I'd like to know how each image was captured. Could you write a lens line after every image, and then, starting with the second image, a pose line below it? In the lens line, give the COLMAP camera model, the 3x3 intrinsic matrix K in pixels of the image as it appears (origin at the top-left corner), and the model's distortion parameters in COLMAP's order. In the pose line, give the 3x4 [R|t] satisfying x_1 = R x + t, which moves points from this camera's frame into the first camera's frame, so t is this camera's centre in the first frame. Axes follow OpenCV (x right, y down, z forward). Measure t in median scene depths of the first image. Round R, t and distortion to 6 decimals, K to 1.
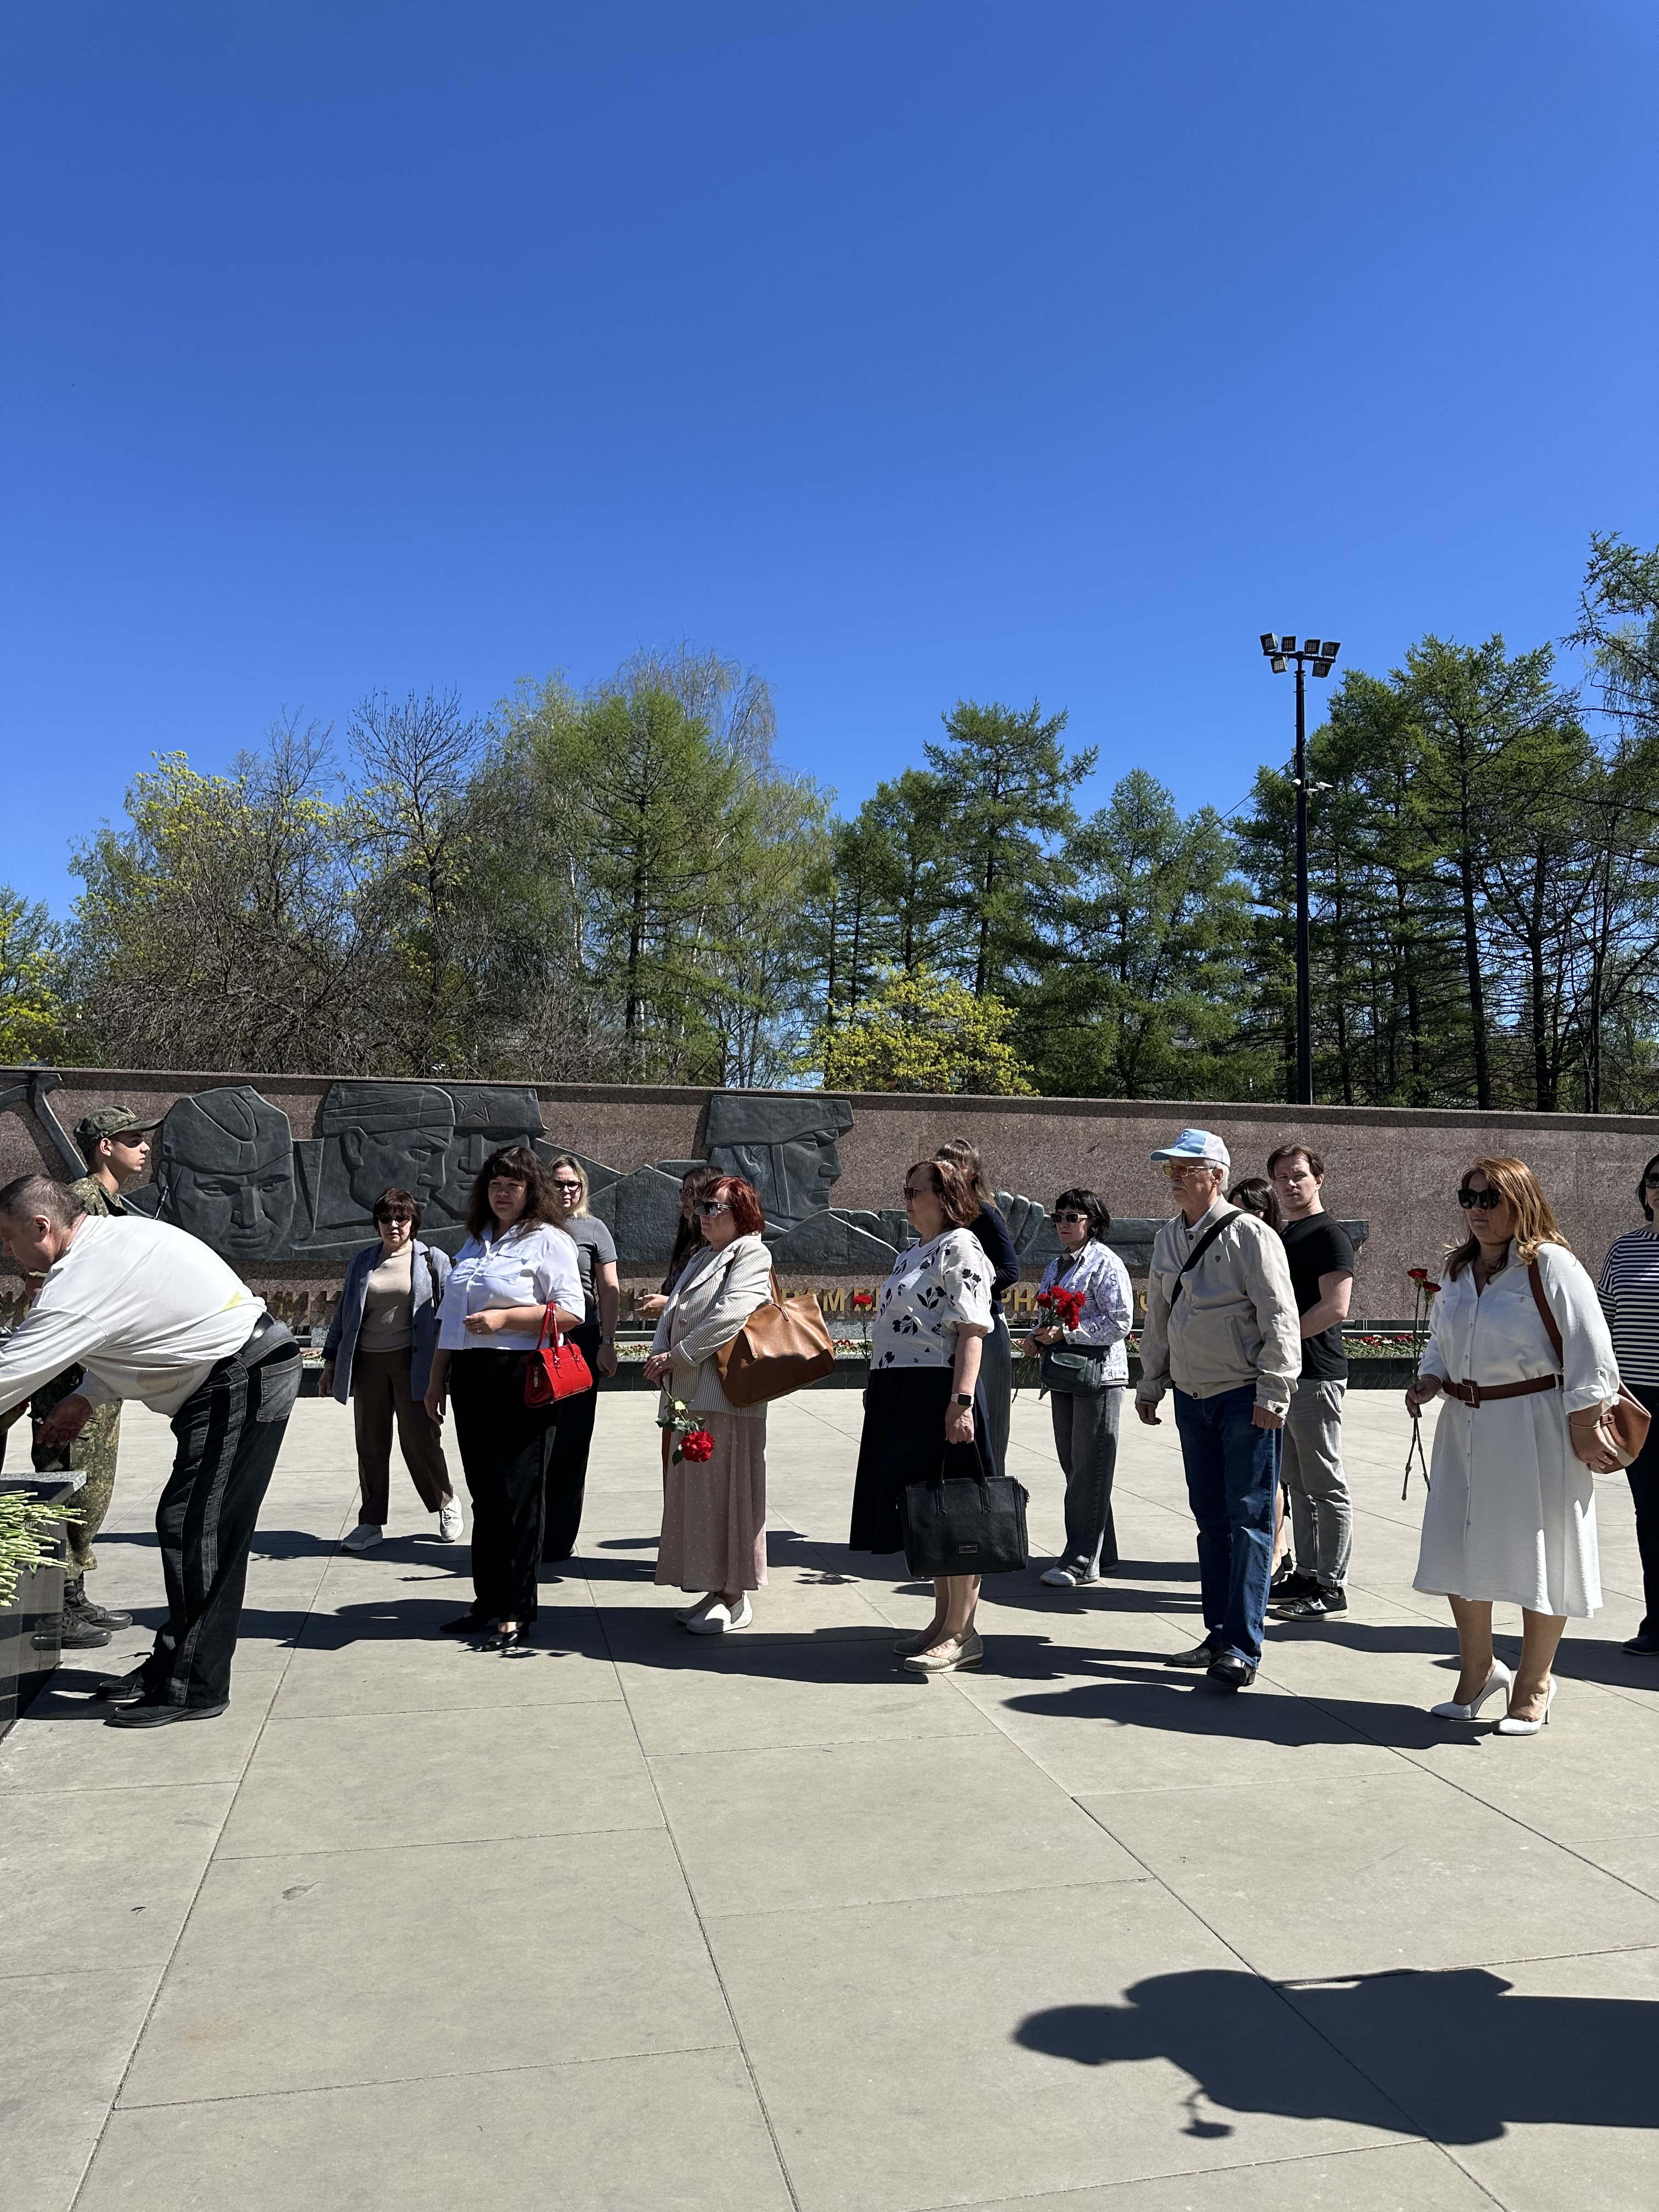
lens RADIAL K [[1529.9, 0, 828.7], [0, 1529.9, 1092.5], [0, 0, 1]] dist [0.076257, -0.086928]
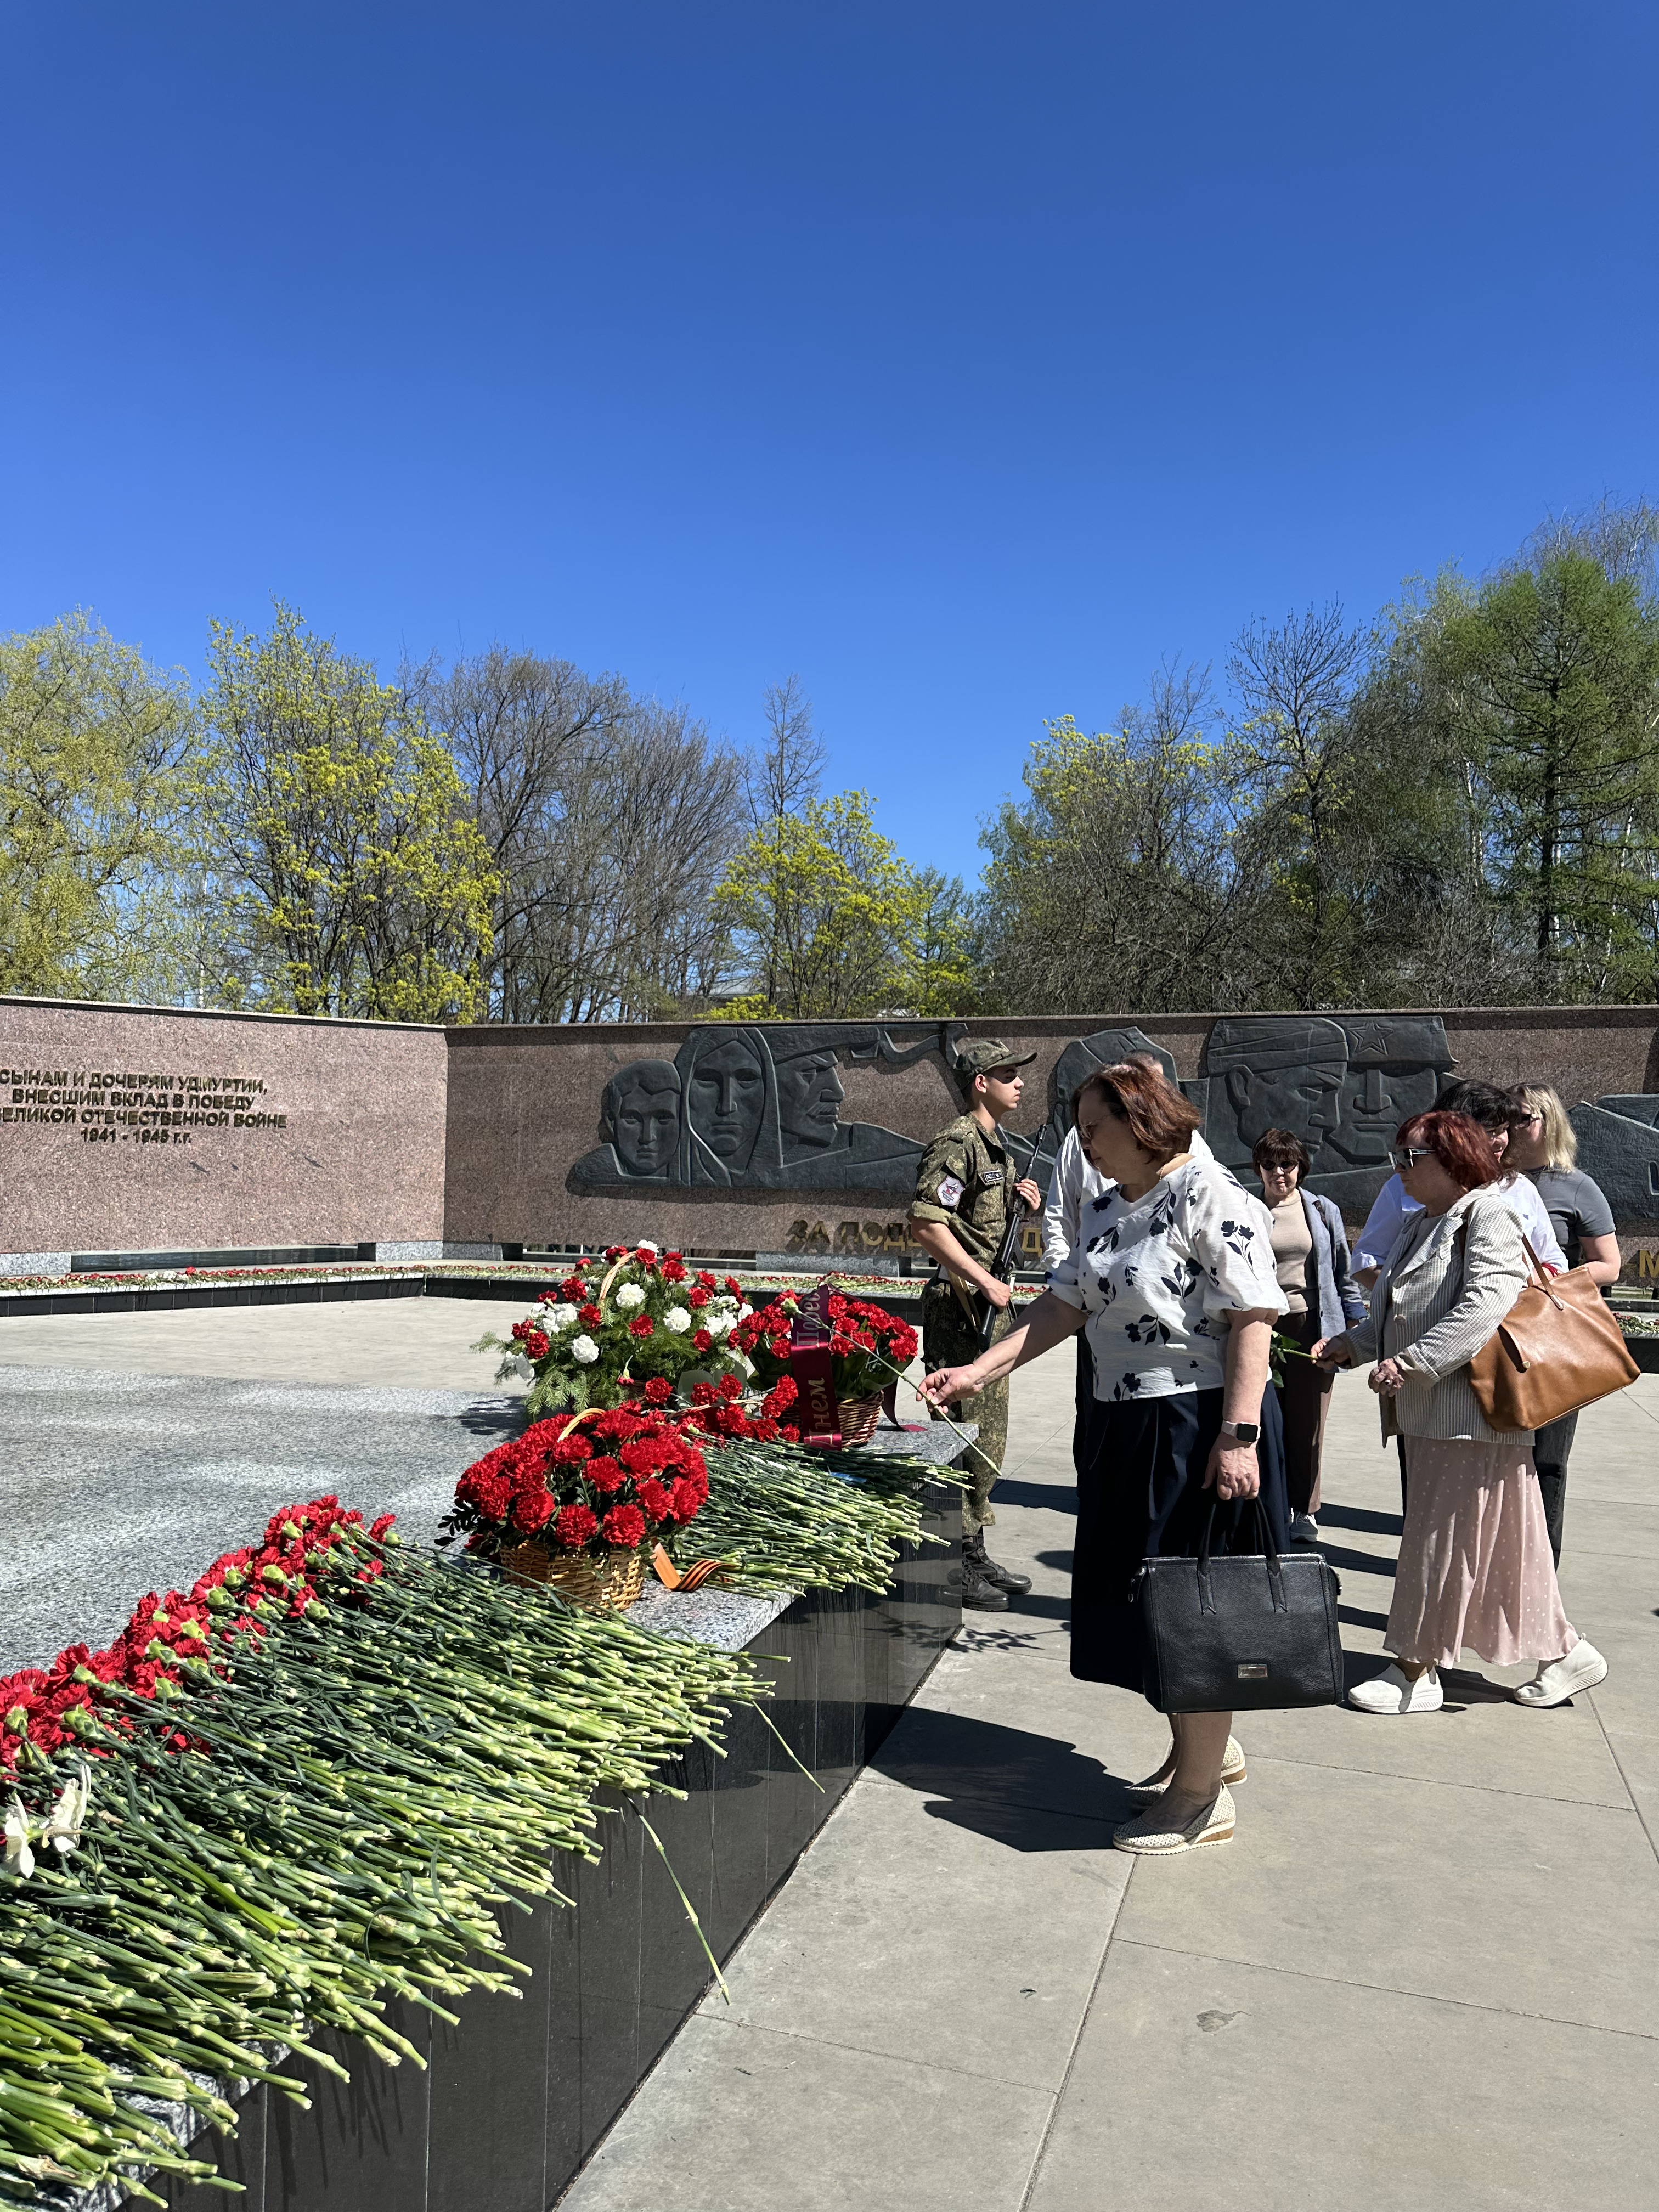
lens RADIAL K [[1529.9, 0, 828.7], [0, 1529.9, 1092.5], [0, 0, 1]] dist [0.076257, -0.086928]
pose [[0.847129, -0.019199, -0.531040, -0.017246], [0.039132, 0.998888, 0.026311, 0.004026], [0.529944, -0.043070, 0.846938, 0.053495]]
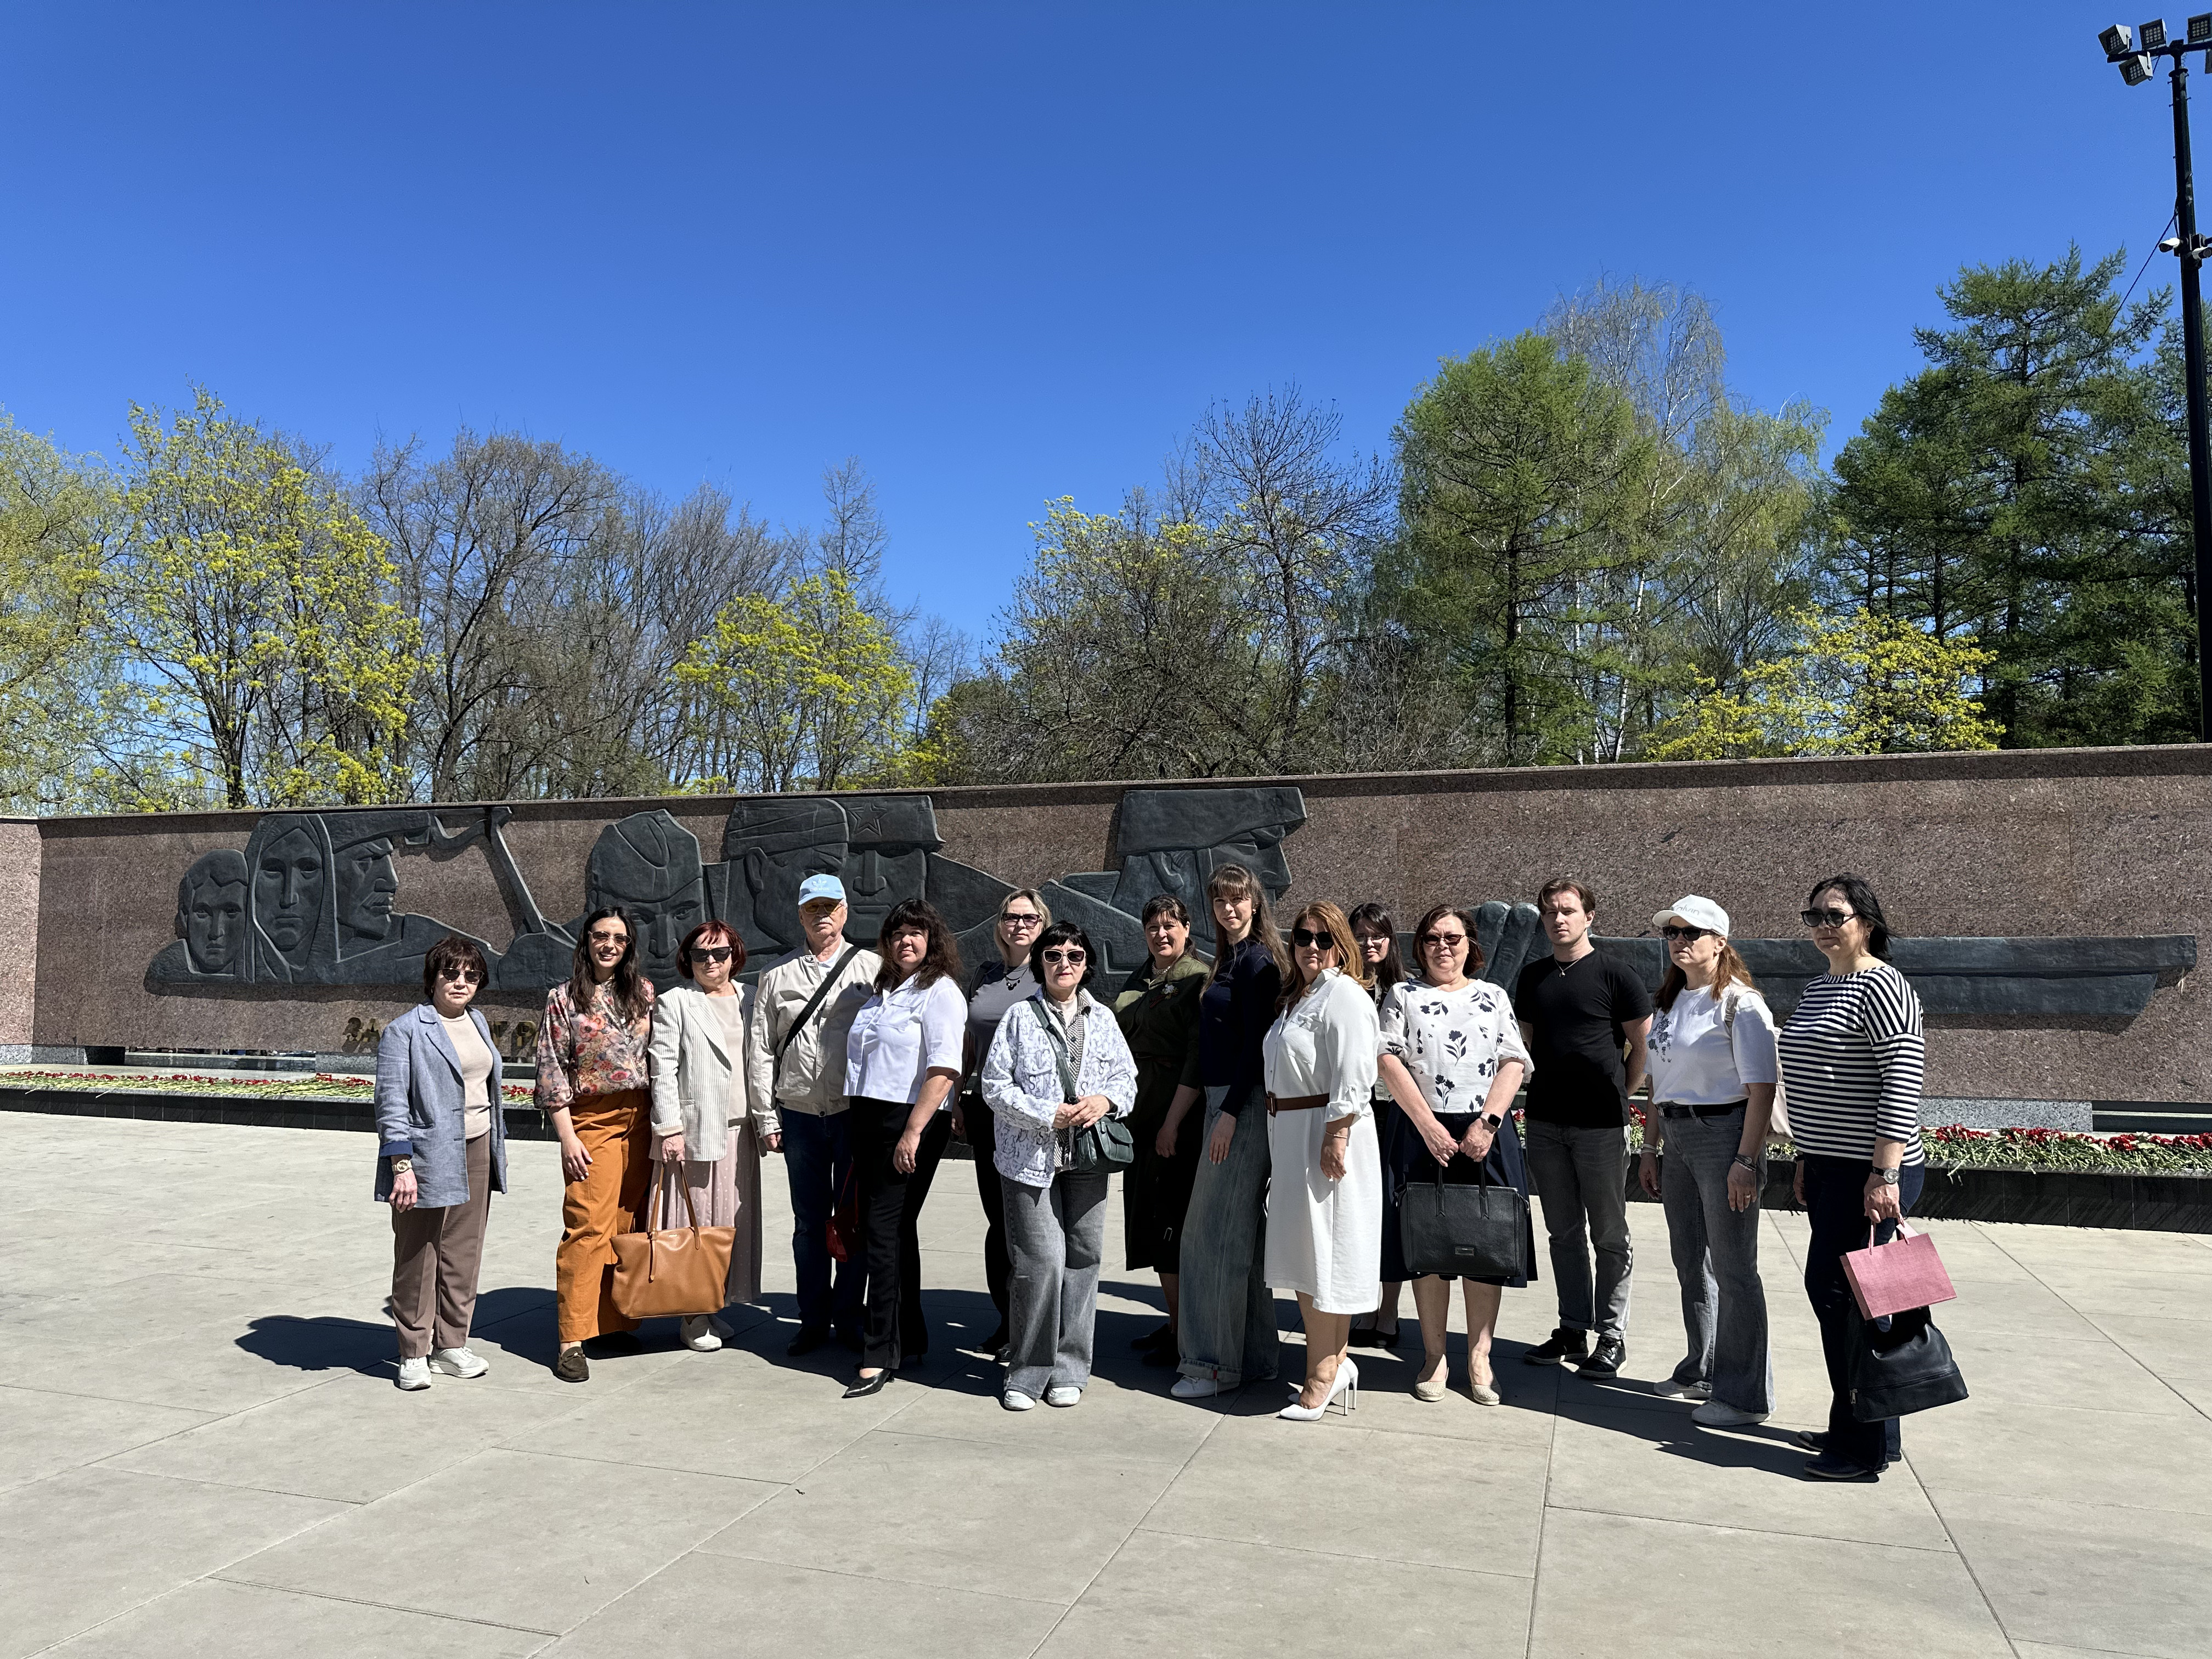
lens RADIAL K [[1529.9, 0, 1106.0], [0, 1529.9, 829.5], [0, 0, 1]] dist [0.076257, -0.086928]
pose [[0.861658, -0.045386, -0.505456, 0.321980], [0.053747, 0.998553, 0.001959, 0.020073], [0.504636, -0.028855, 0.862850, 0.299177]]
